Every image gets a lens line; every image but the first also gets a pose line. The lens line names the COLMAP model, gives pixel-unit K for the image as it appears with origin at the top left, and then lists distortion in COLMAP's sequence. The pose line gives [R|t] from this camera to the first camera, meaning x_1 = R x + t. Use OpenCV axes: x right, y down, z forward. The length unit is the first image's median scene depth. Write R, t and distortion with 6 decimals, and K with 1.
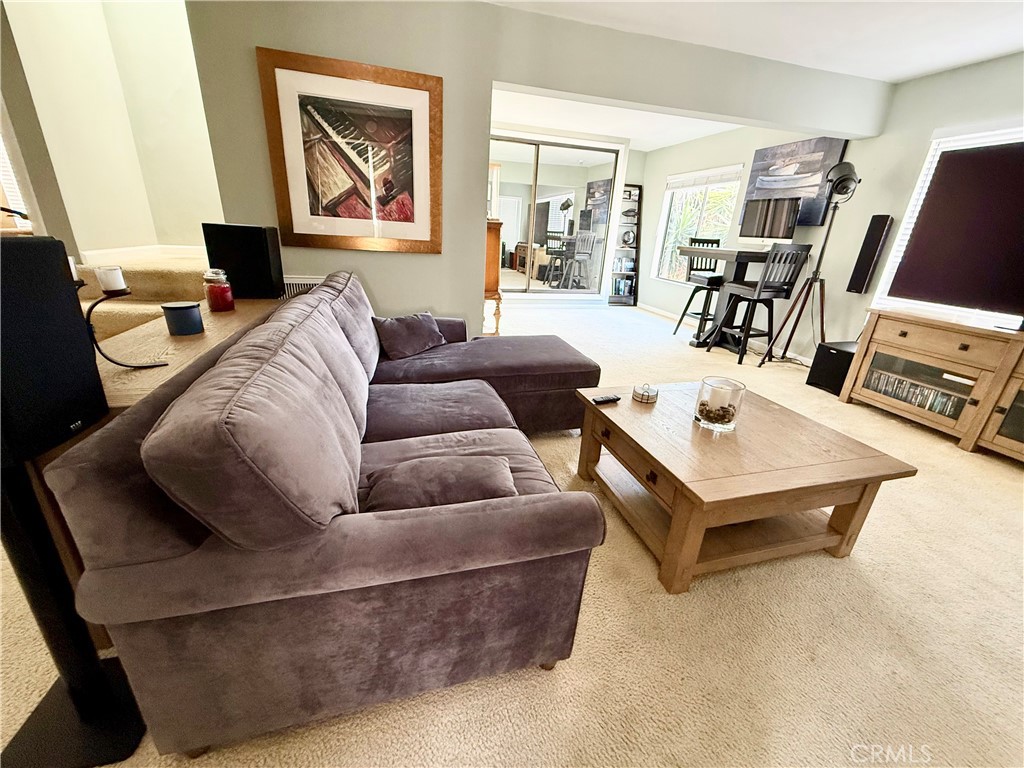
lens RADIAL K [[410.1, 0, 511.6], [0, 410.1, 382.7], [0, 0, 1]] dist [-0.001016, 0.000248]
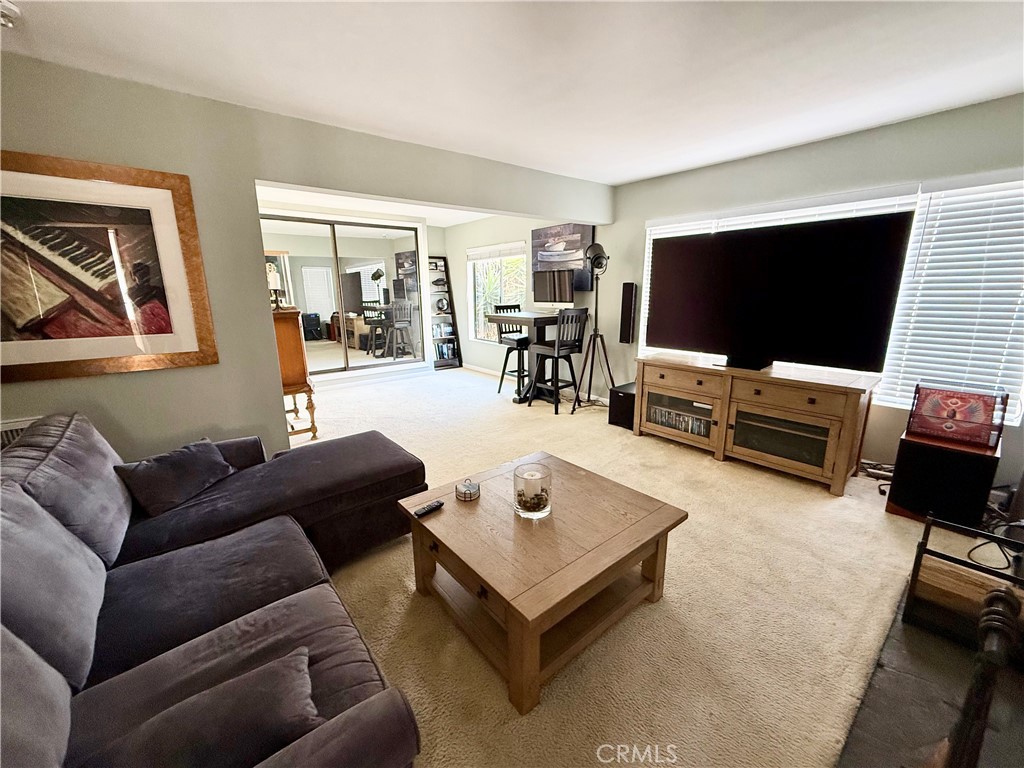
lens RADIAL K [[410.1, 0, 511.1], [0, 410.1, 384.8], [0, 0, 1]] dist [-0.001016, 0.000248]
pose [[0.915128, -0.151356, 0.373673, 0.064306], [0.196315, 0.976840, -0.085109, -0.083907], [-0.352137, 0.151243, 0.923648, 0.006591]]
